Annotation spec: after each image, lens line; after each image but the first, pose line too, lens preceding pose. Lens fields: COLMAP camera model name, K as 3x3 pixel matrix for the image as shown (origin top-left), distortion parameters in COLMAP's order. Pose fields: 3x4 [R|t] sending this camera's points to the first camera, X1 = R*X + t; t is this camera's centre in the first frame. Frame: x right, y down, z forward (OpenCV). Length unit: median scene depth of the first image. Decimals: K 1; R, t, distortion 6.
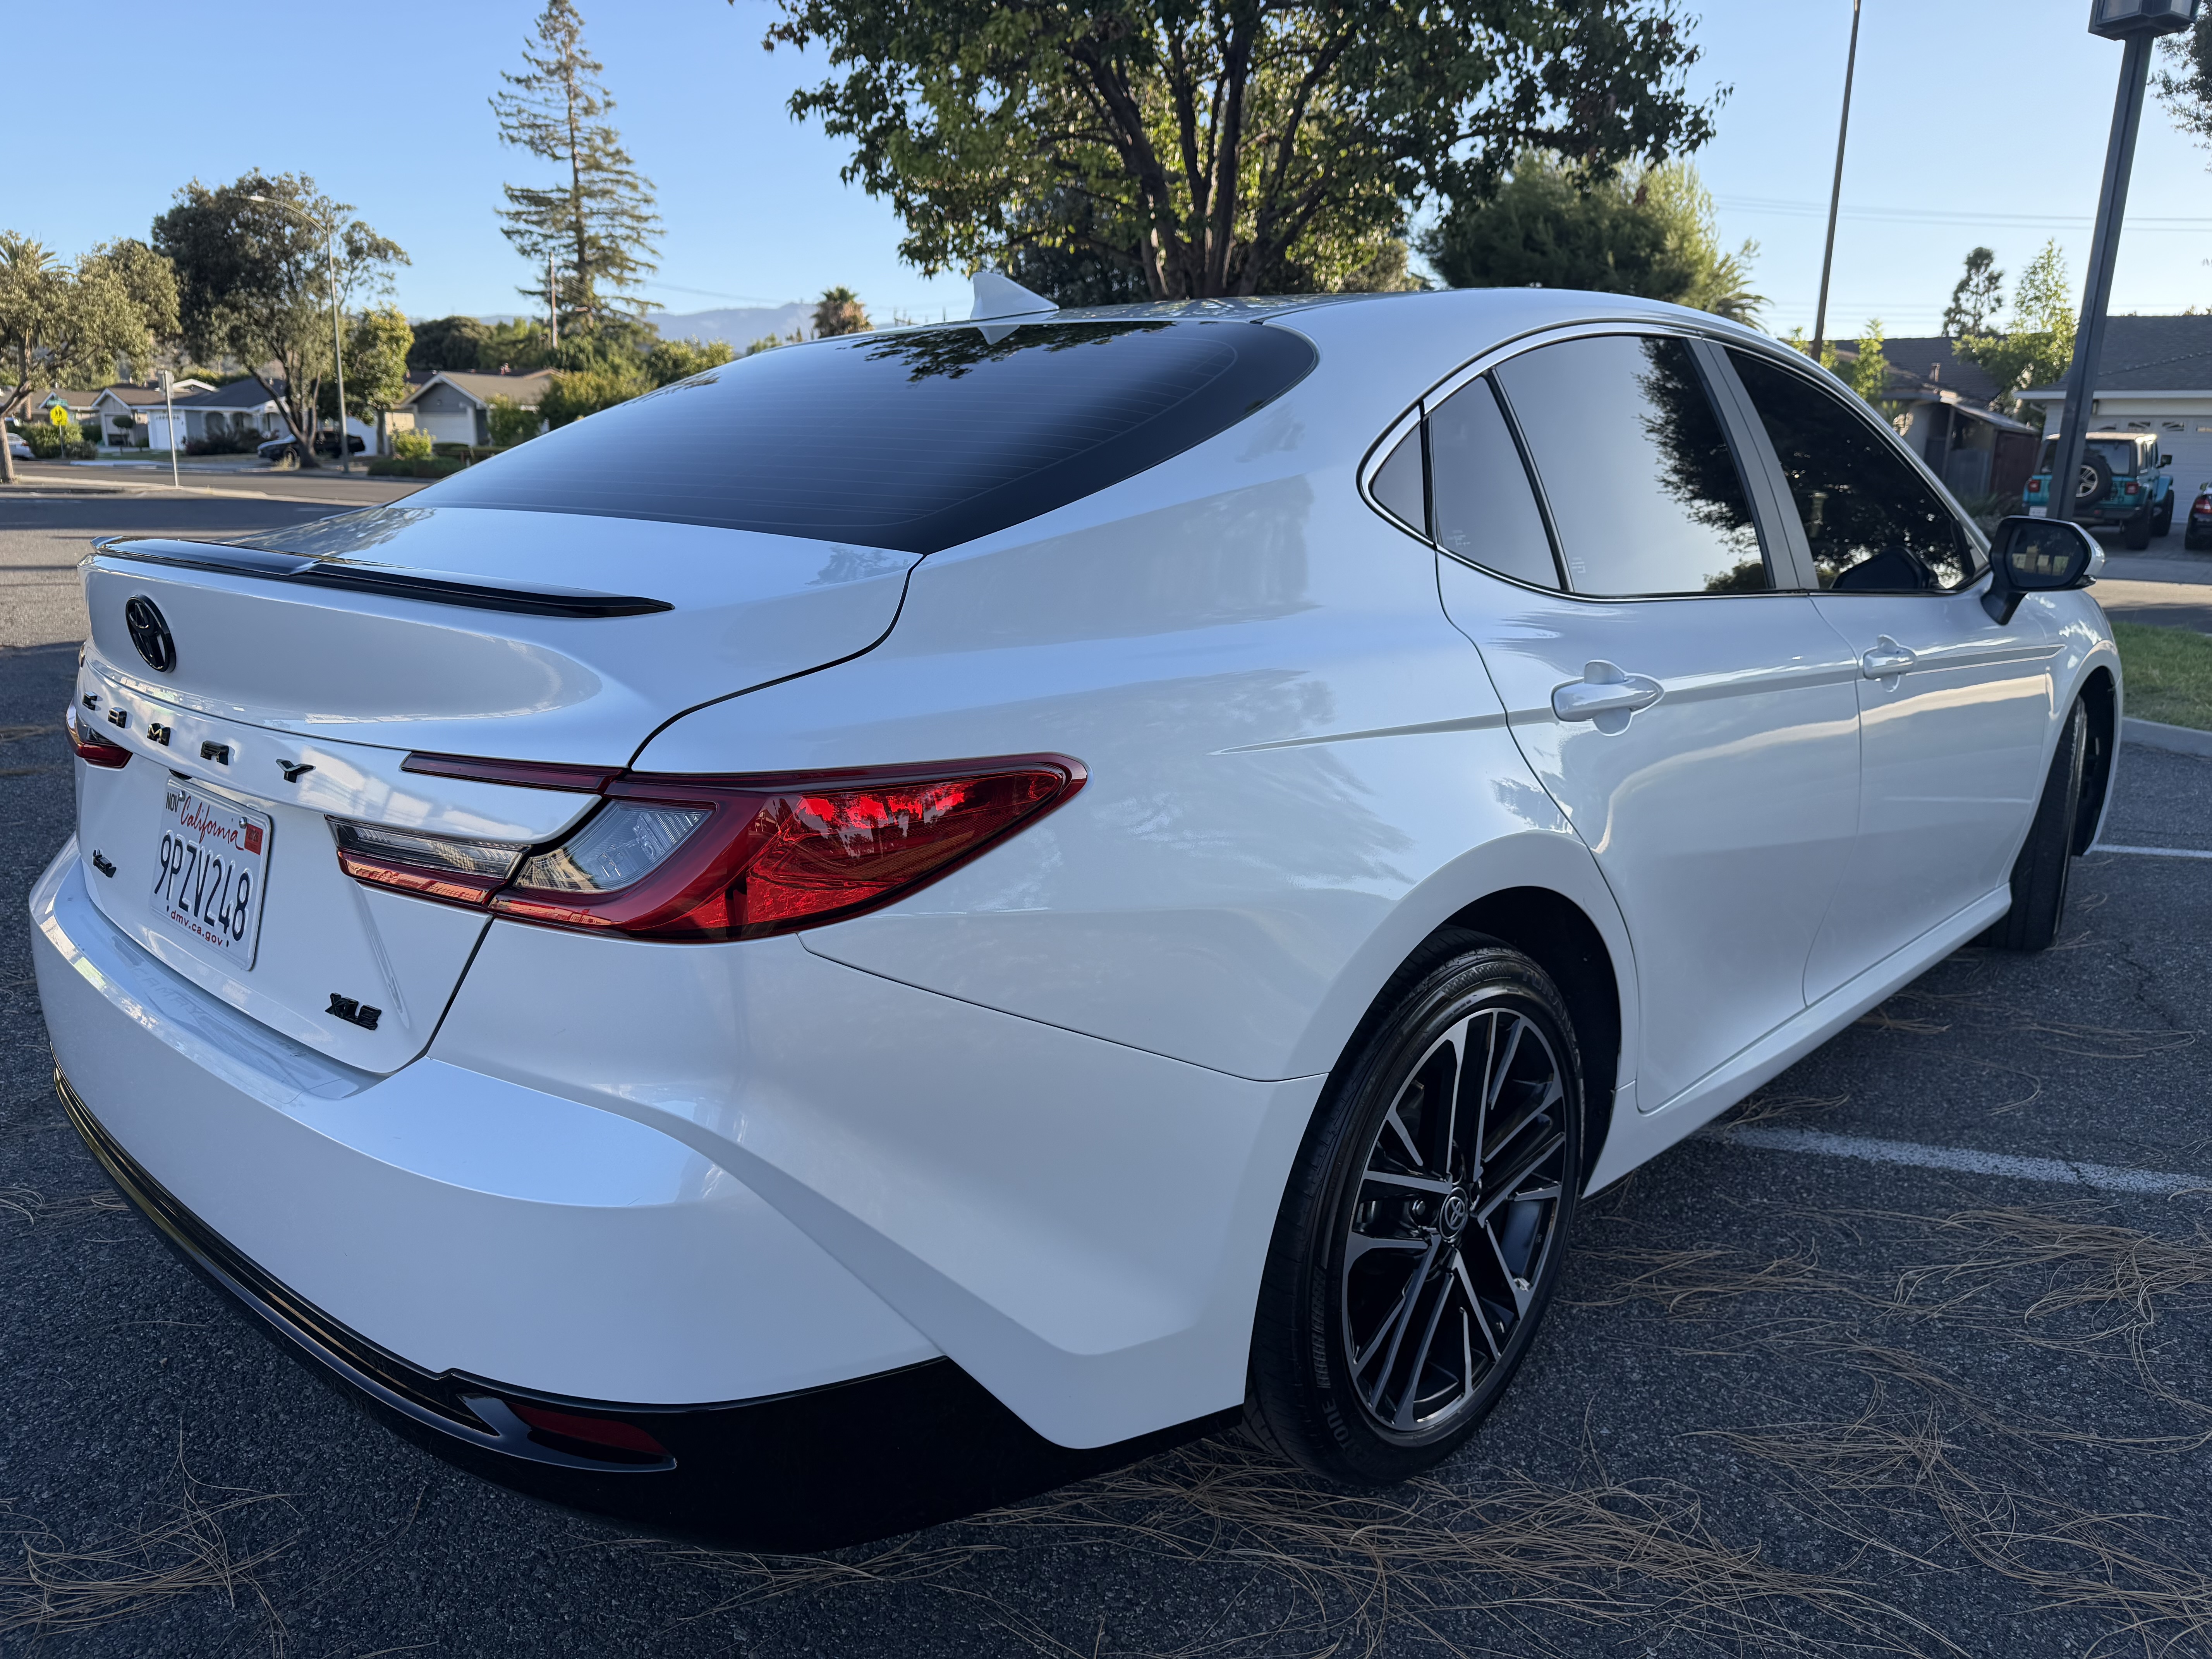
lens RADIAL K [[1550.7, 0, 1120.7], [0, 1550.7, 831.5], [0, 0, 1]] dist [-0.000428, -0.020636]
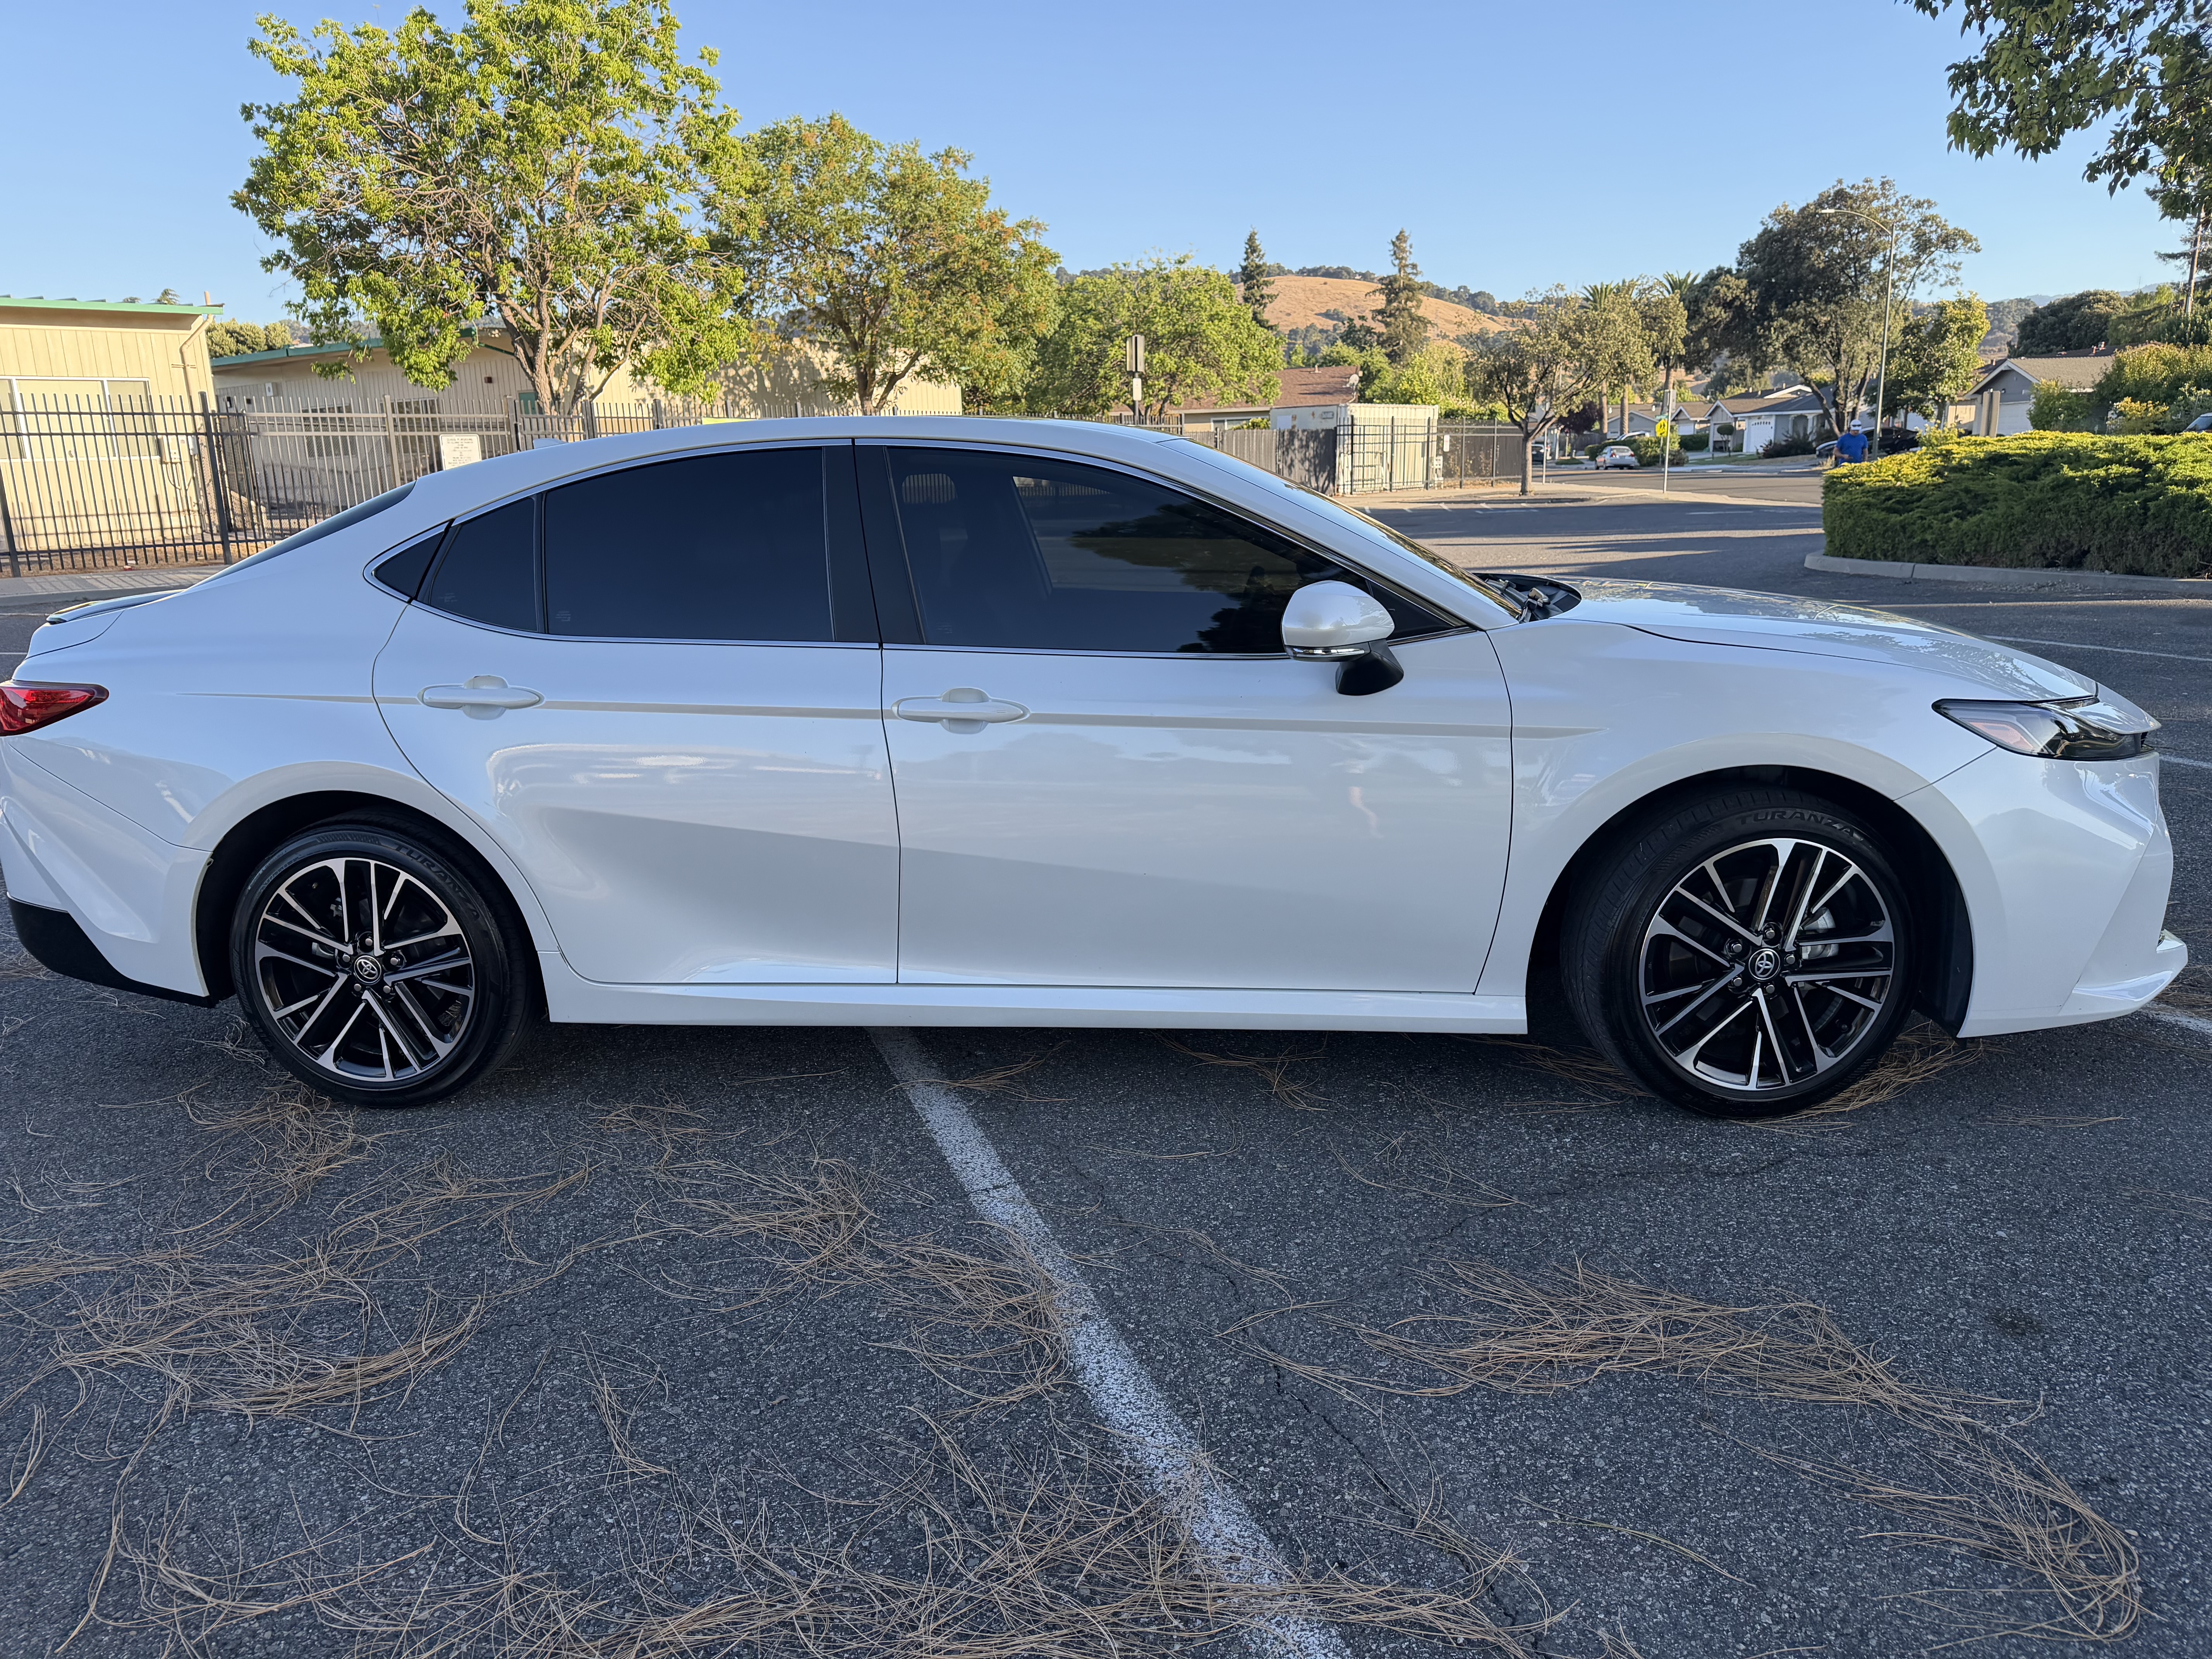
lens RADIAL K [[1550.7, 0, 1122.4], [0, 1550.7, 829.9], [0, 0, 1]] dist [-0.000428, -0.020636]
pose [[0.590562, 0.135866, -0.795473, 1.150727], [-0.133536, 0.988589, 0.069712, -0.086273], [0.795867, 0.065055, 0.601966, 0.317355]]
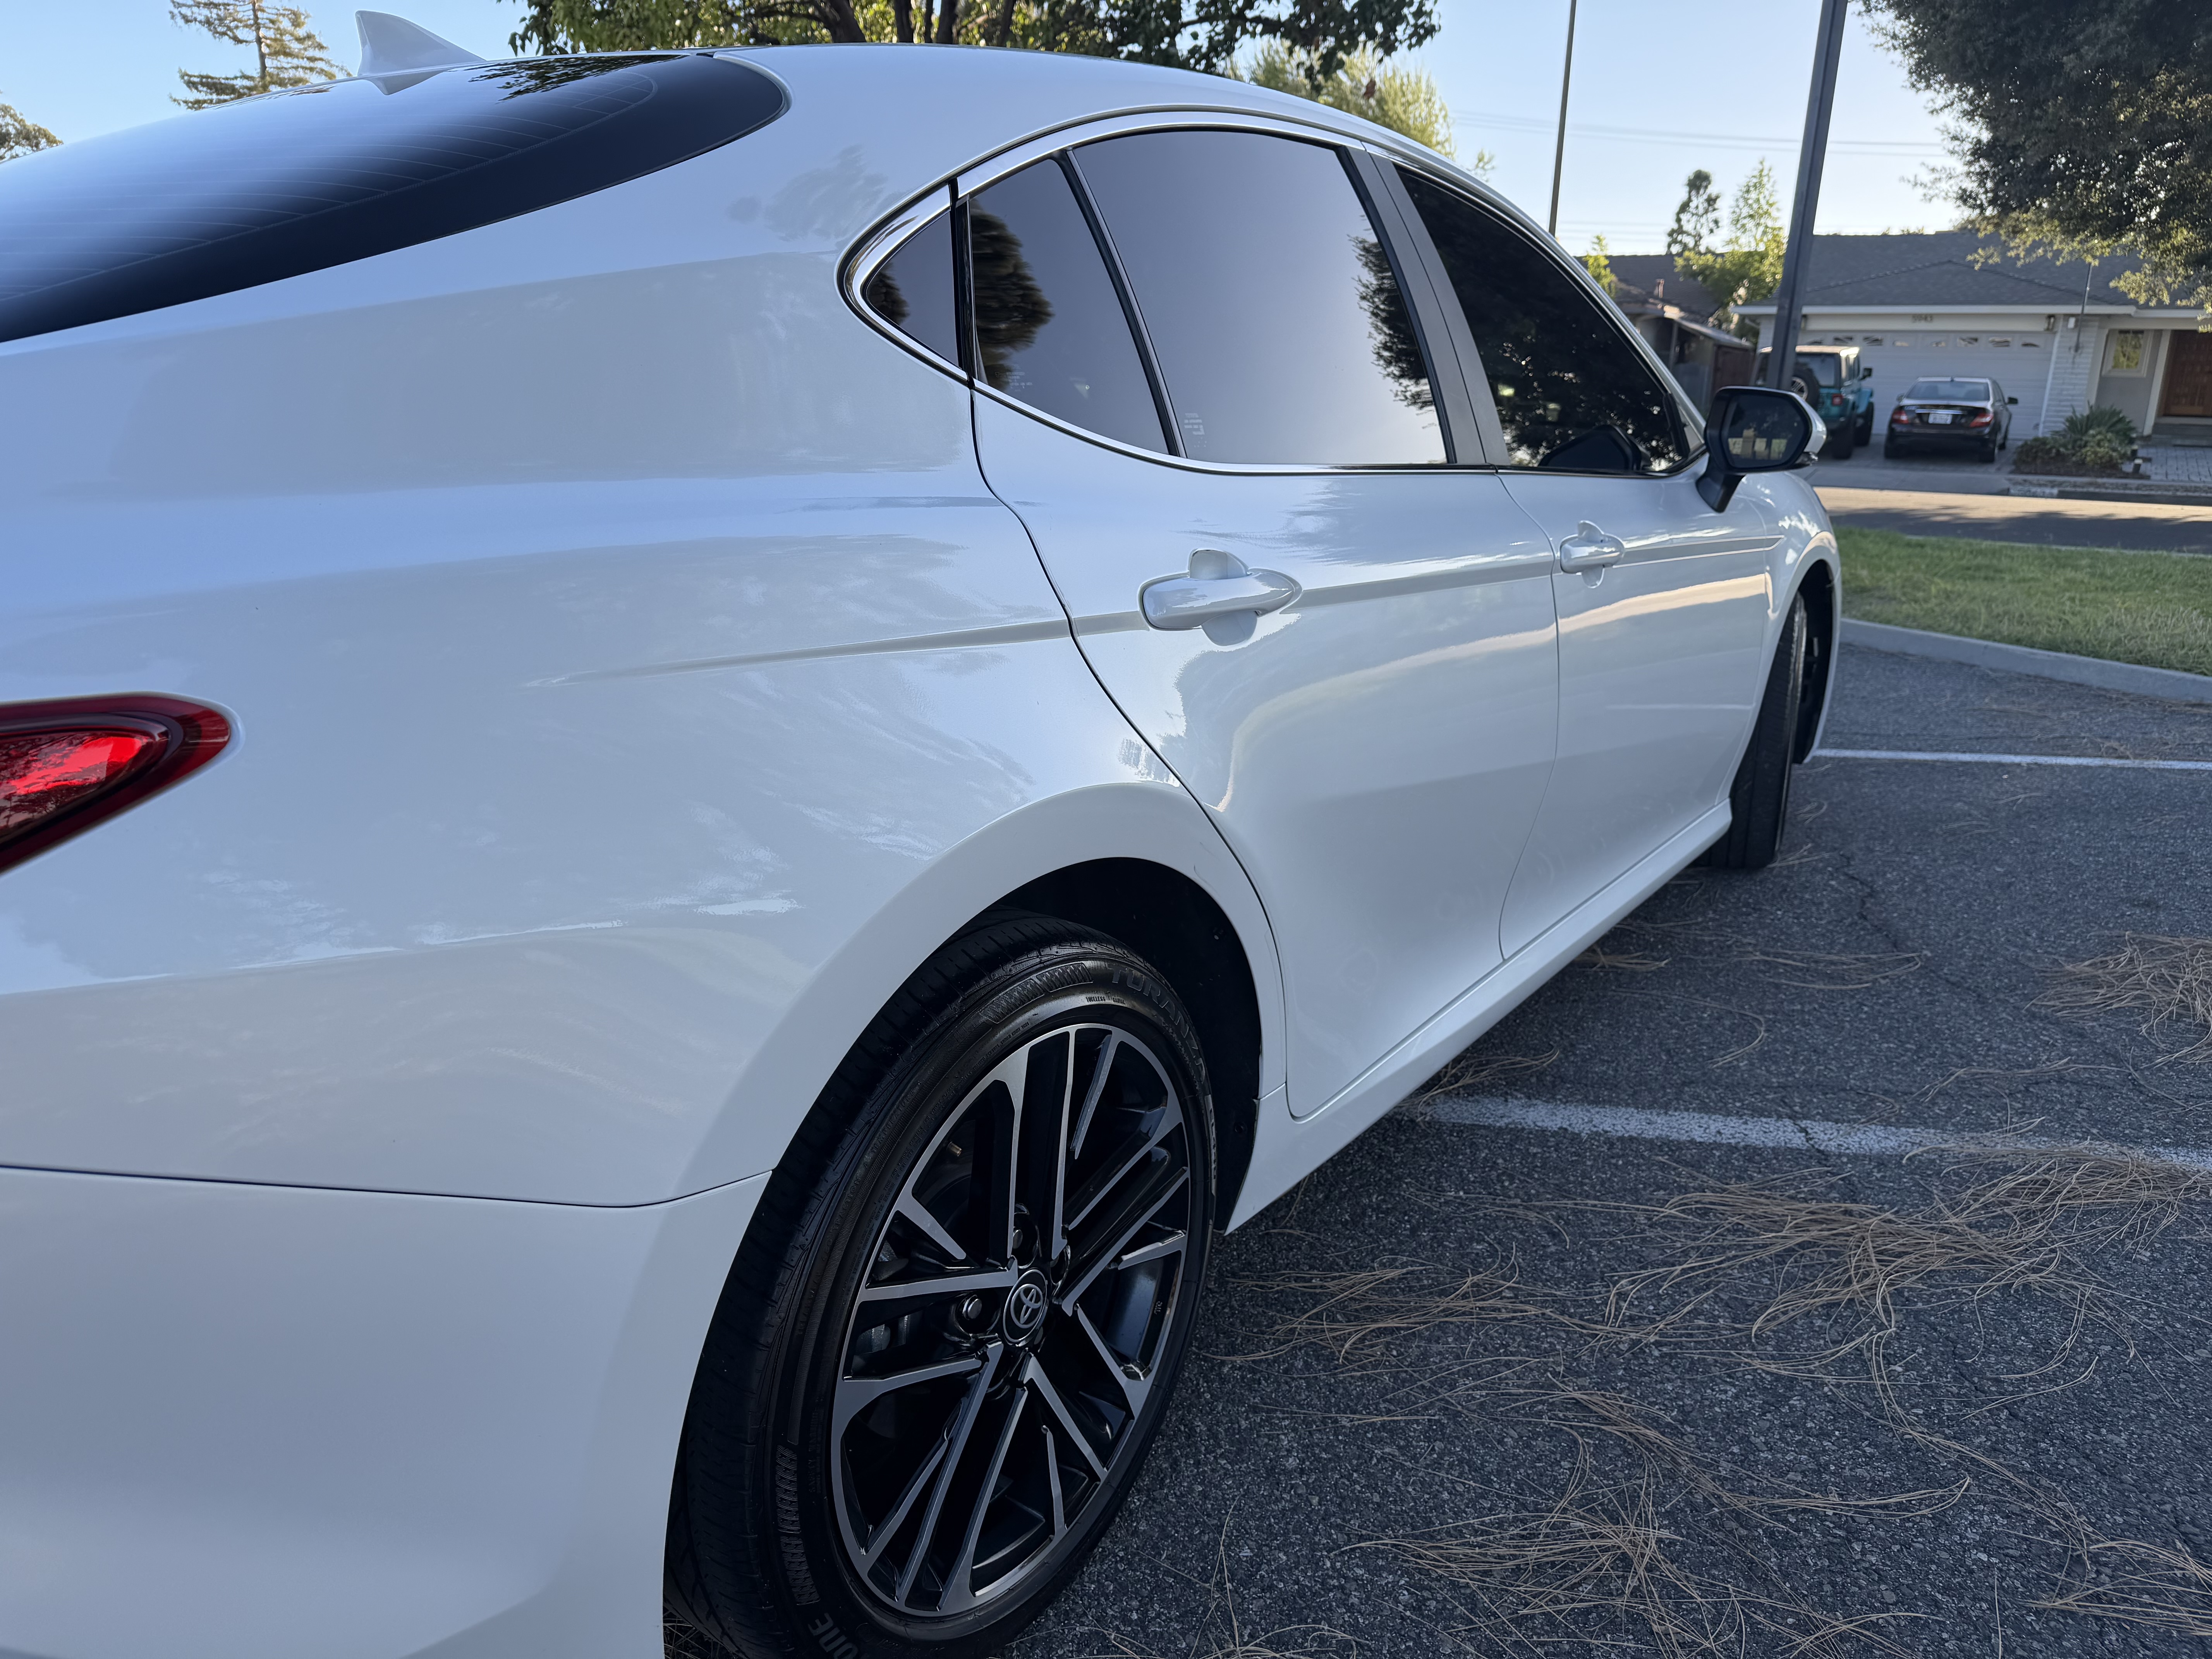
lens RADIAL K [[1550.7, 0, 1115.2], [0, 1550.7, 834.8], [0, 0, 1]] dist [-0.000428, -0.020636]
pose [[0.989131, -0.040024, 0.141484, 0.086050], [0.032461, 0.997938, 0.055363, -0.008449], [-0.143408, -0.050168, 0.988391, 0.147660]]
